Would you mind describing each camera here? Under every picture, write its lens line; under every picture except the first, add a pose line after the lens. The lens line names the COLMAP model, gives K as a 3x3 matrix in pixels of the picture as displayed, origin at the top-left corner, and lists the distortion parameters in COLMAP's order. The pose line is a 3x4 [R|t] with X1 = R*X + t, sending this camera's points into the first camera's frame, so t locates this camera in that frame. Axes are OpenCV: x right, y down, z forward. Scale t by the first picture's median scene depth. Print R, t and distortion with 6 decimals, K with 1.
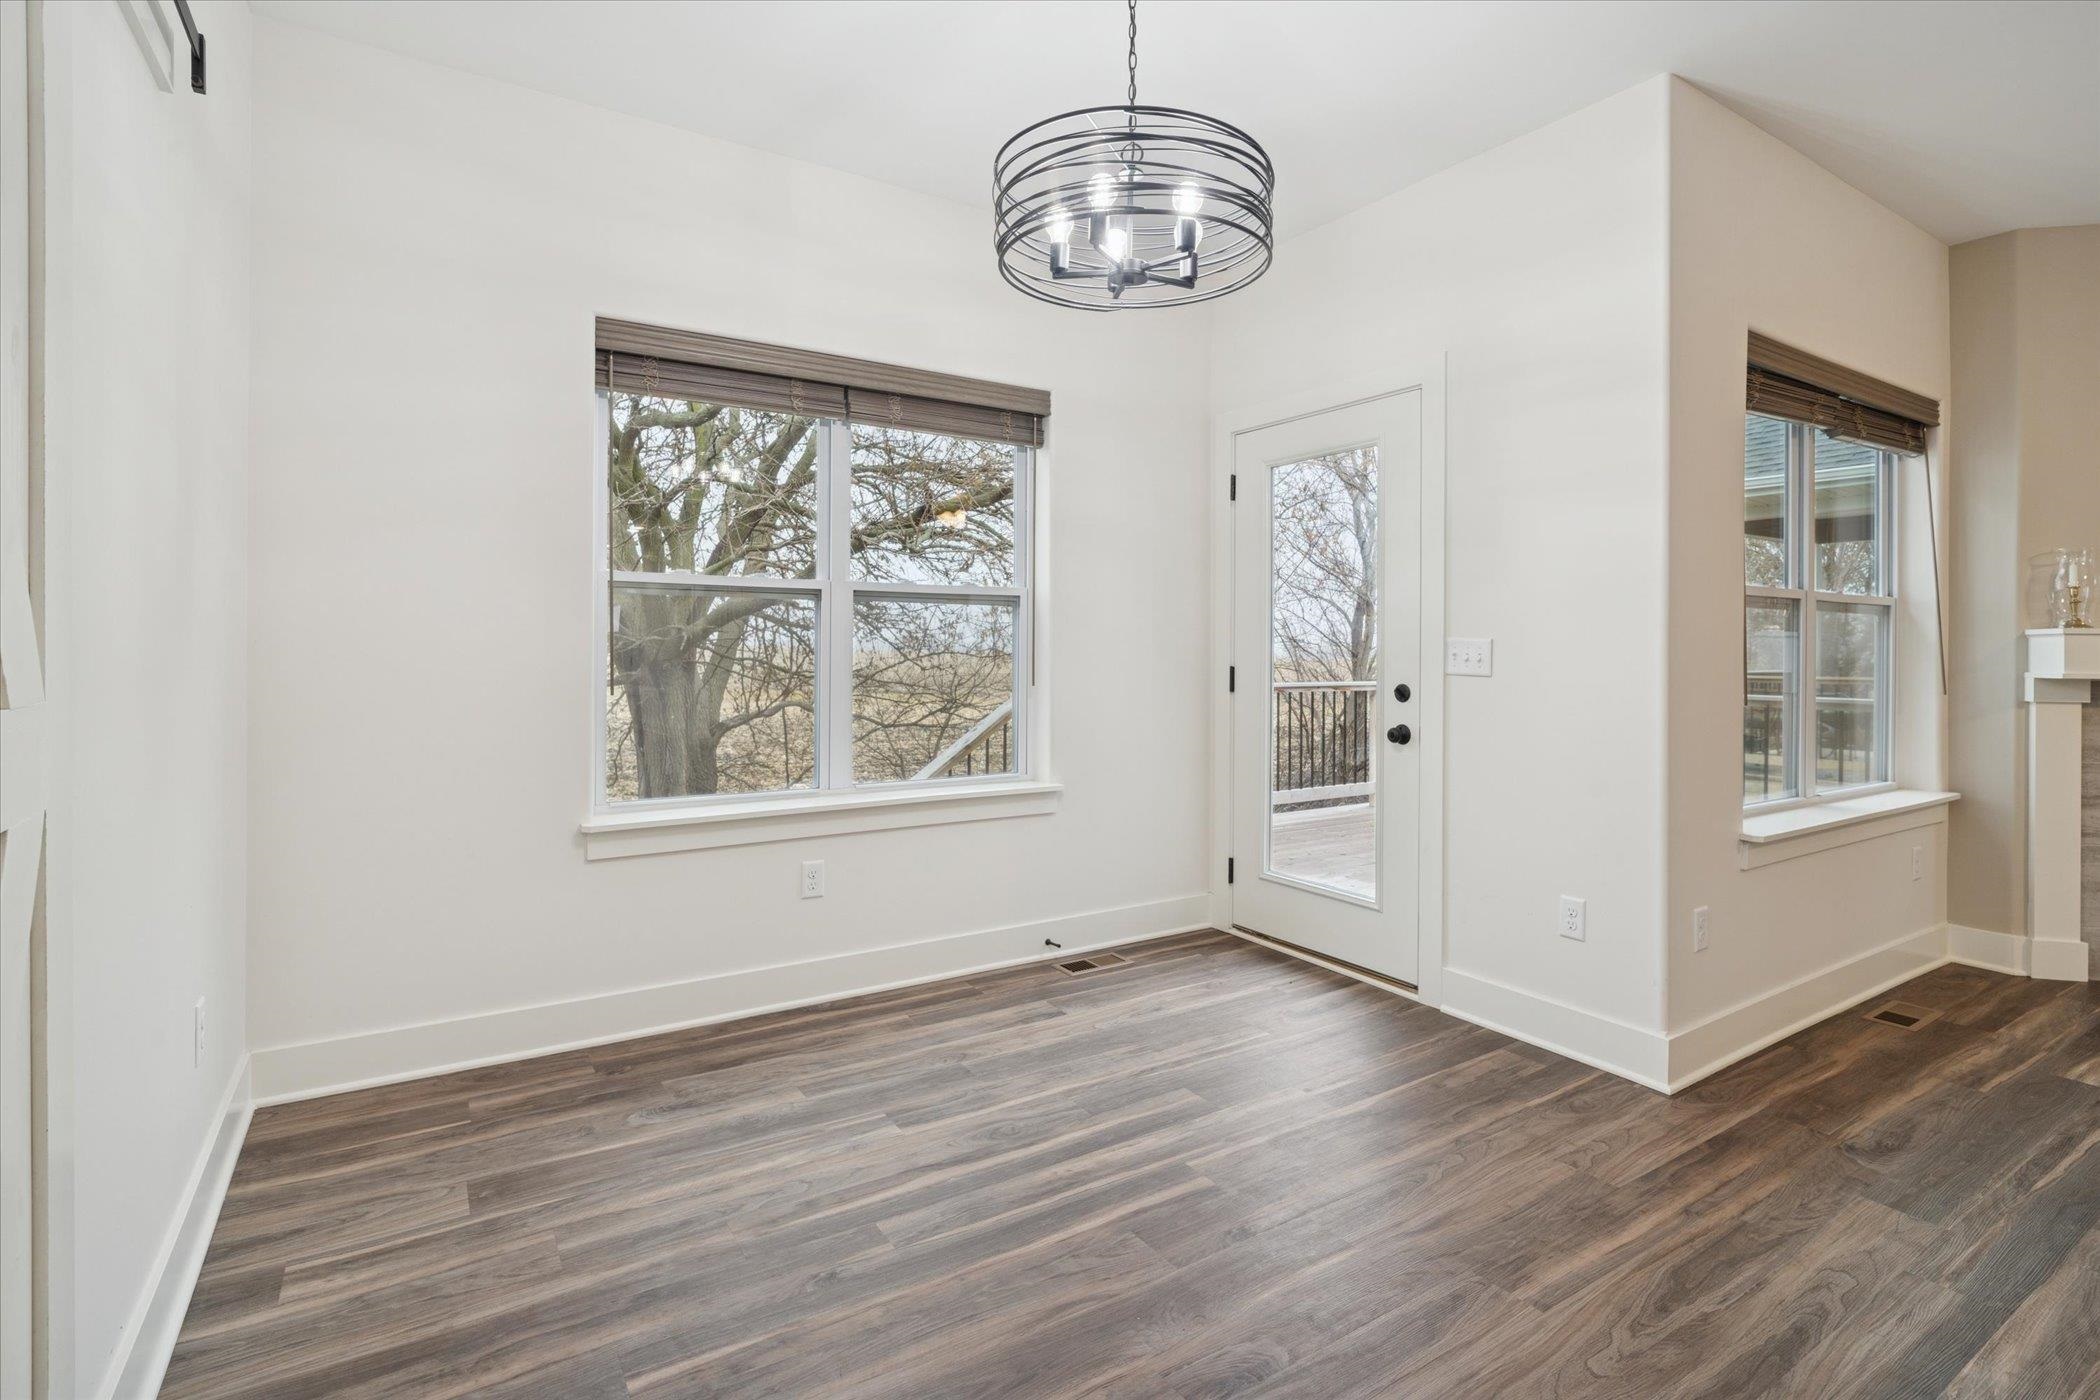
lens RADIAL K [[1003.0, 0, 1055.7], [0, 1003.0, 668.6], [0, 0, 1]] dist [-0.017526, 0.011954]
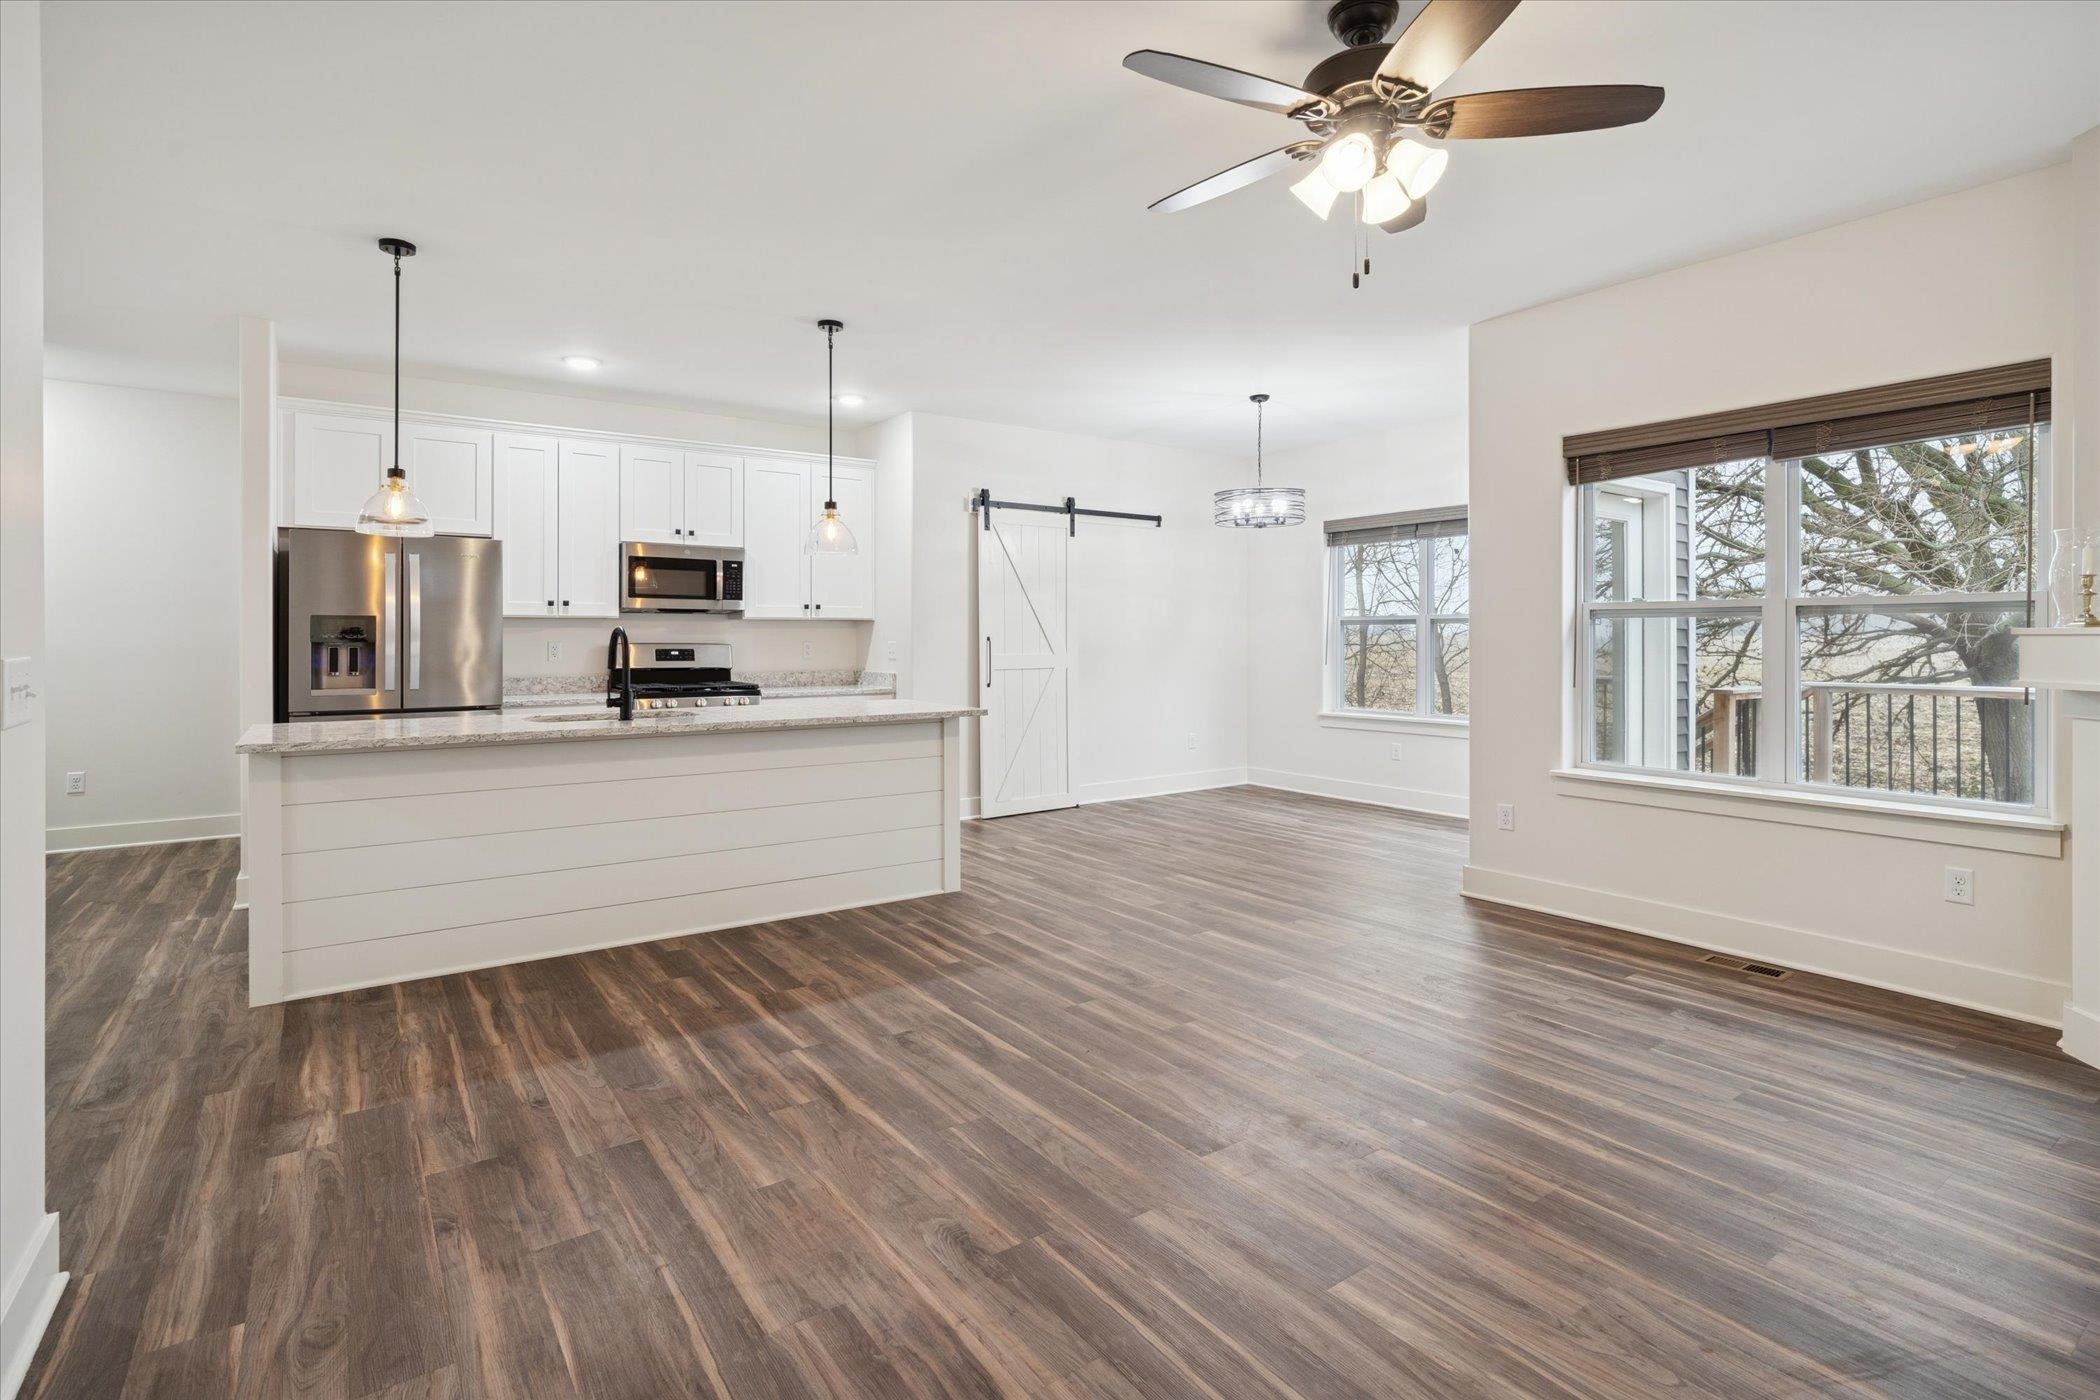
lens RADIAL K [[1010.7, 0, 1067.3], [0, 1010.7, 650.4], [0, 0, 1]] dist [-0.025933, 0.012585]
pose [[0.061098, 0.004425, -0.998122, 2.145039], [-0.022285, 0.999747, 0.003069, -0.000636], [0.997883, 0.022055, 0.061181, 0.155556]]
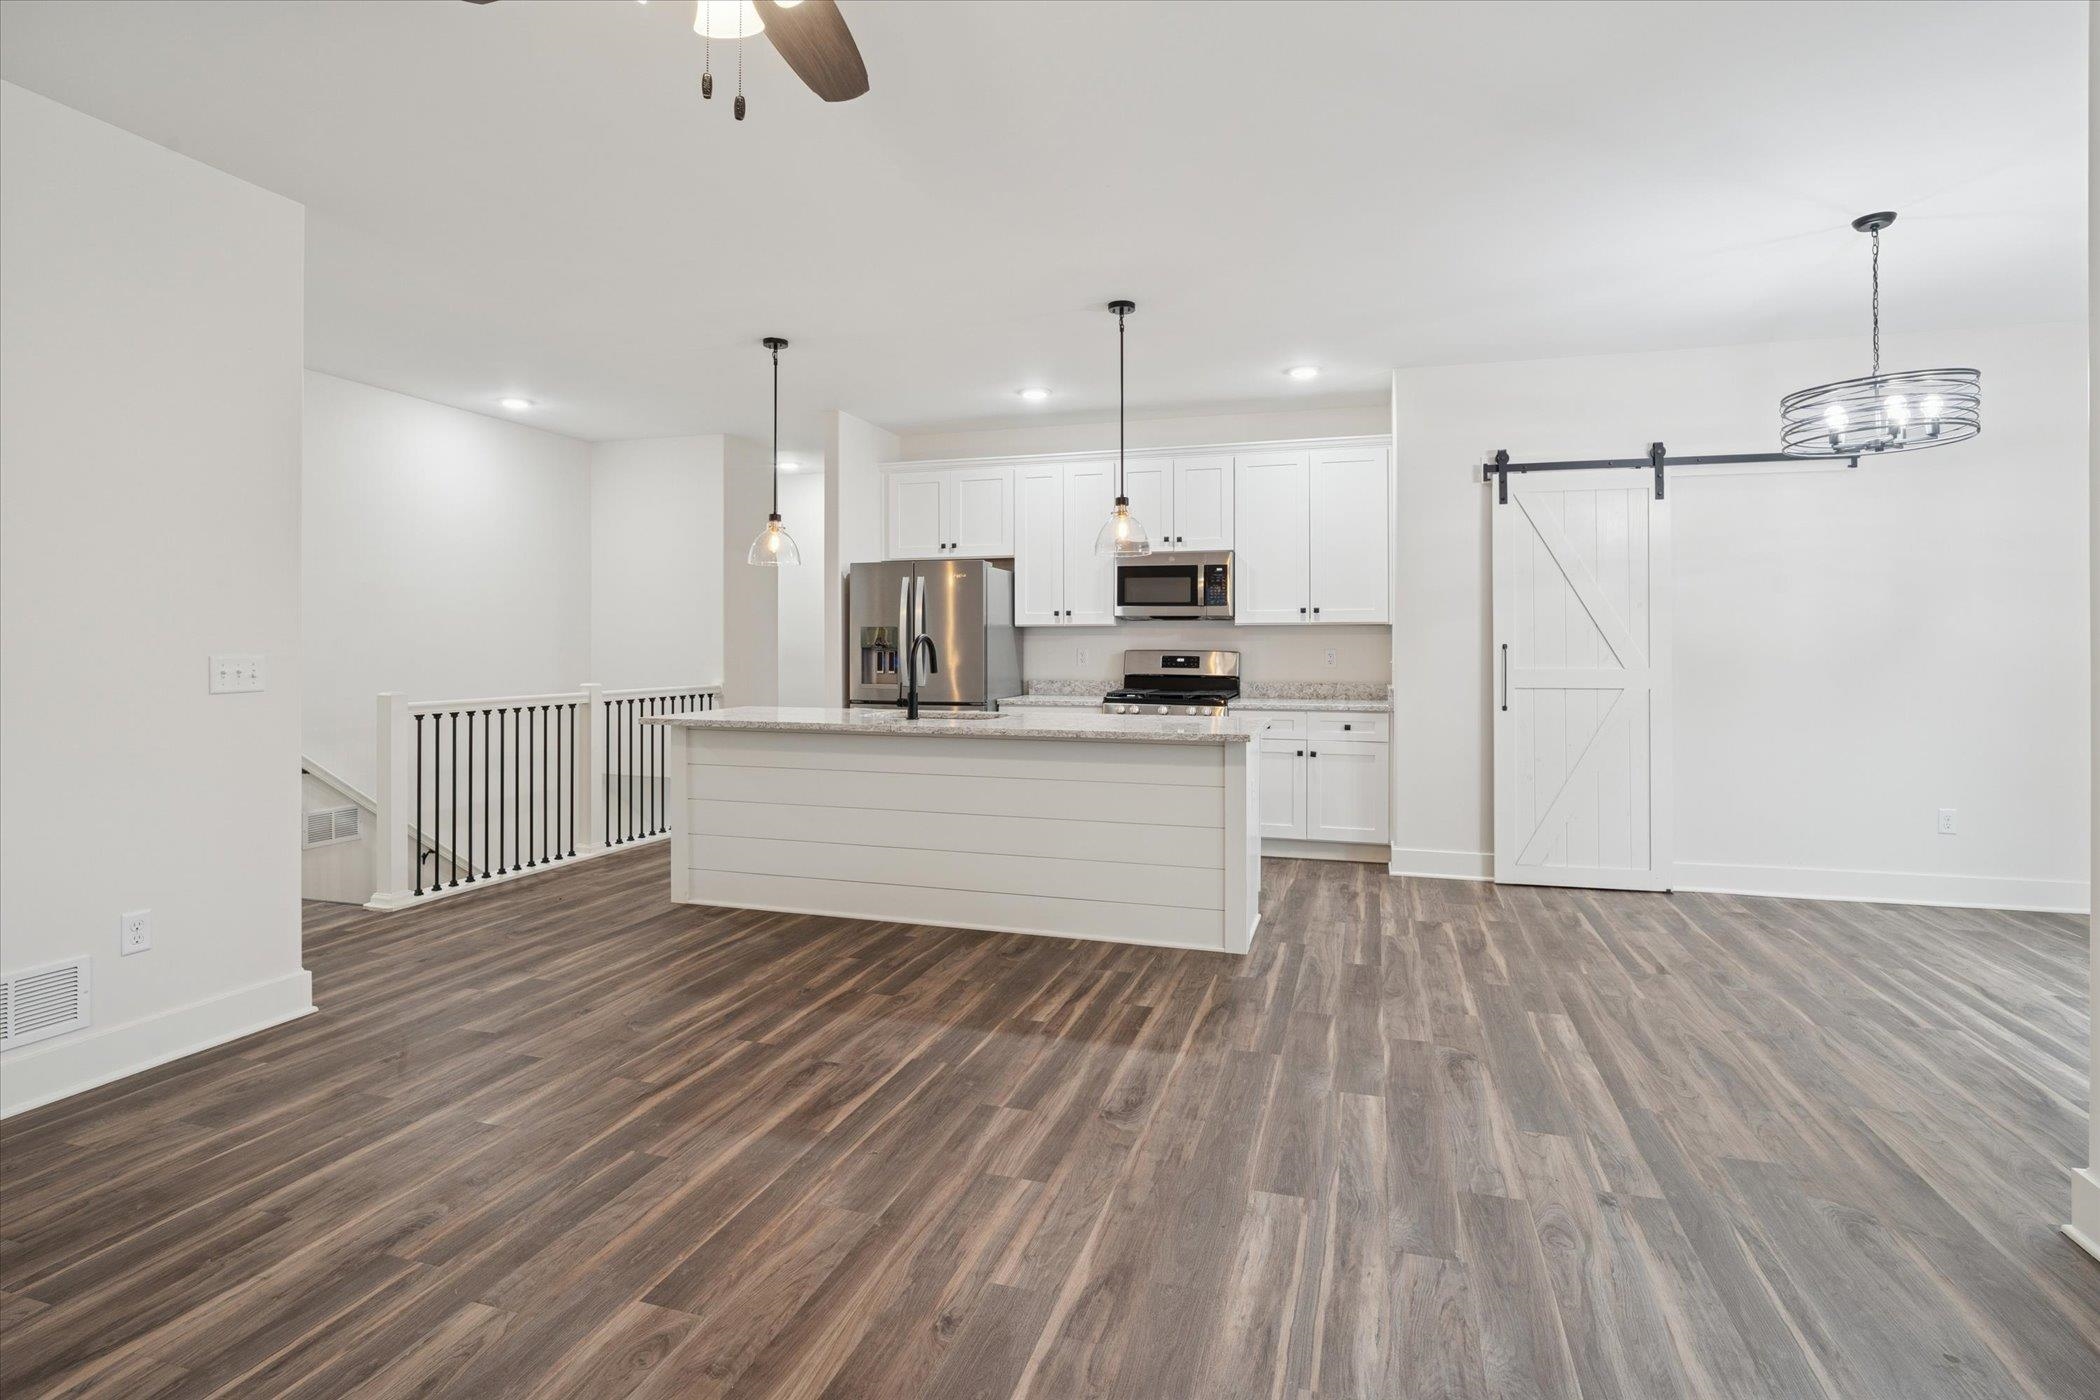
lens RADIAL K [[1032.5, 0, 1059.8], [0, 1032.5, 643.8], [0, 0, 1]] dist [-0.019261, 0.001517]
pose [[-0.761136, -0.008862, -0.648532, 1.570669], [-0.021819, 0.999691, 0.011947, -0.025554], [0.648226, 0.023243, -0.761093, 0.977624]]
